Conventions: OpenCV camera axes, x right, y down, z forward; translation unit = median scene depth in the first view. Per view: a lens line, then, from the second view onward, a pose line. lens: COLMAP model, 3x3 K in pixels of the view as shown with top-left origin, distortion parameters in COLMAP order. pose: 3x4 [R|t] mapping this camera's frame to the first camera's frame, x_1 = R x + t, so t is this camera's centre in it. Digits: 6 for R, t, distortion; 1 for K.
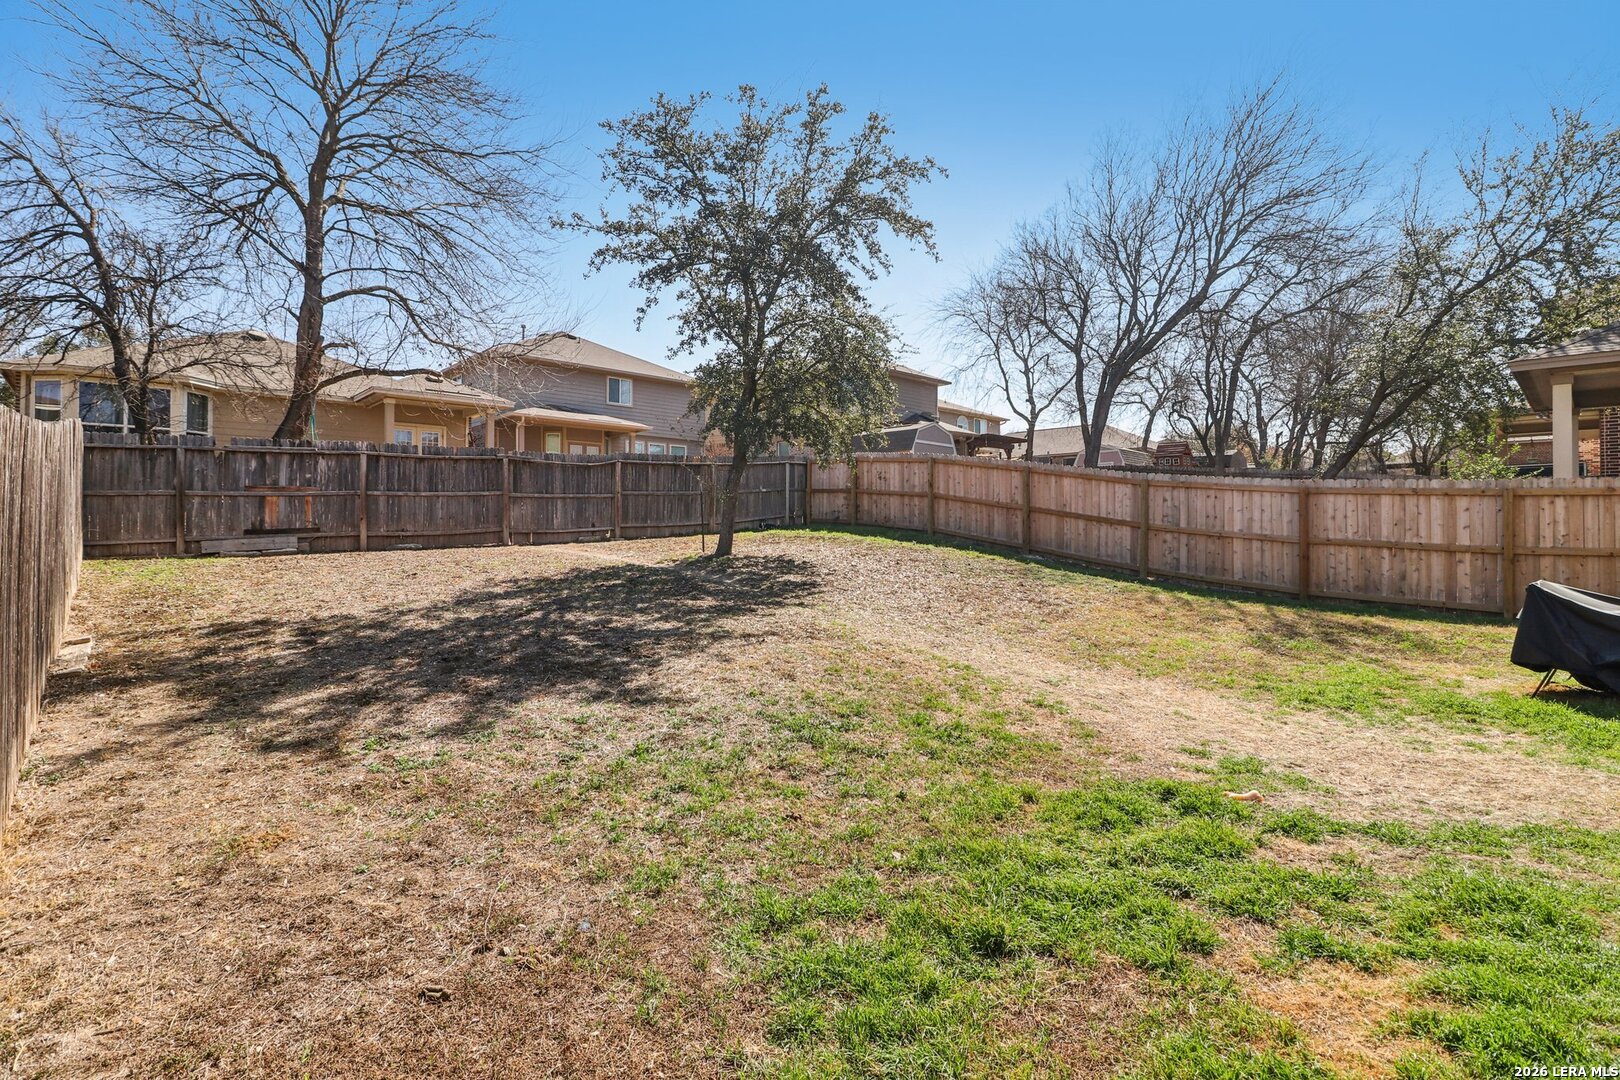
lens RADIAL K [[766.5, 0, 810.7], [0, 766.5, 540.5], [0, 0, 1]] dist [0.027573, -0.002525]
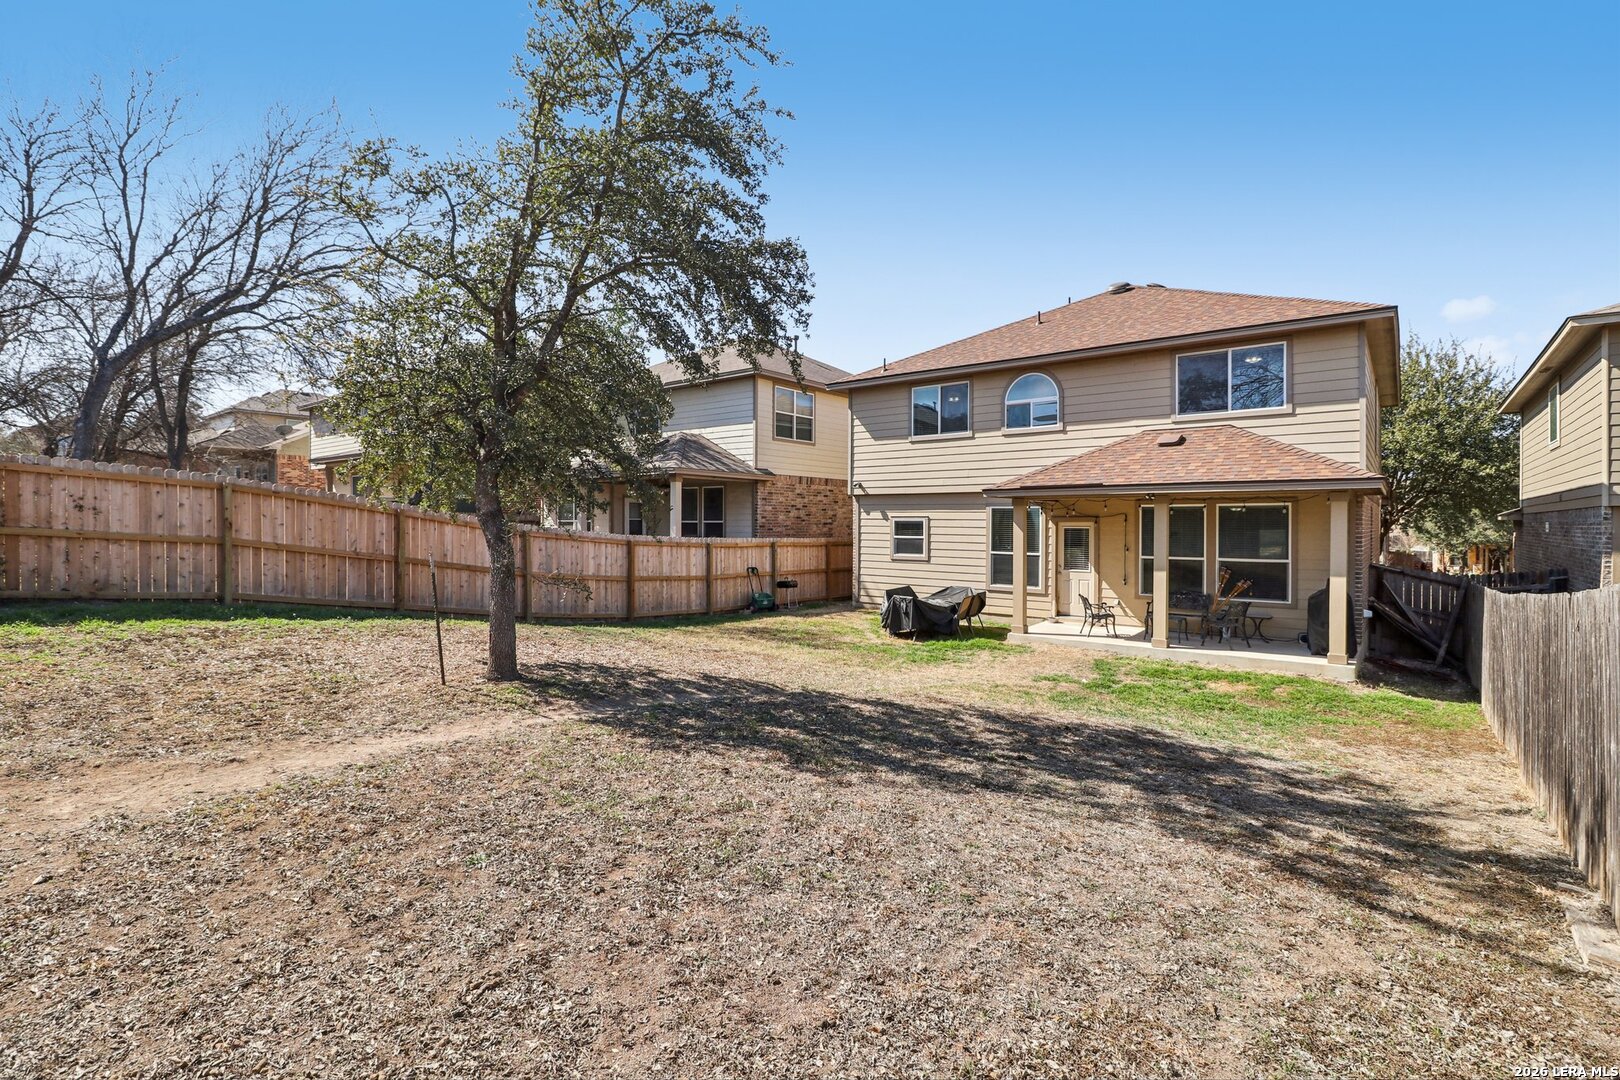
lens RADIAL K [[766.5, 0, 807.9], [0, 766.5, 535.6], [0, 0, 1]] dist [0.027573, -0.002525]
pose [[-0.145046, -0.046509, 0.988331, -0.580494], [-0.016956, 0.998865, 0.044516, -0.110416], [-0.989280, -0.010302, -0.145670, 0.694970]]
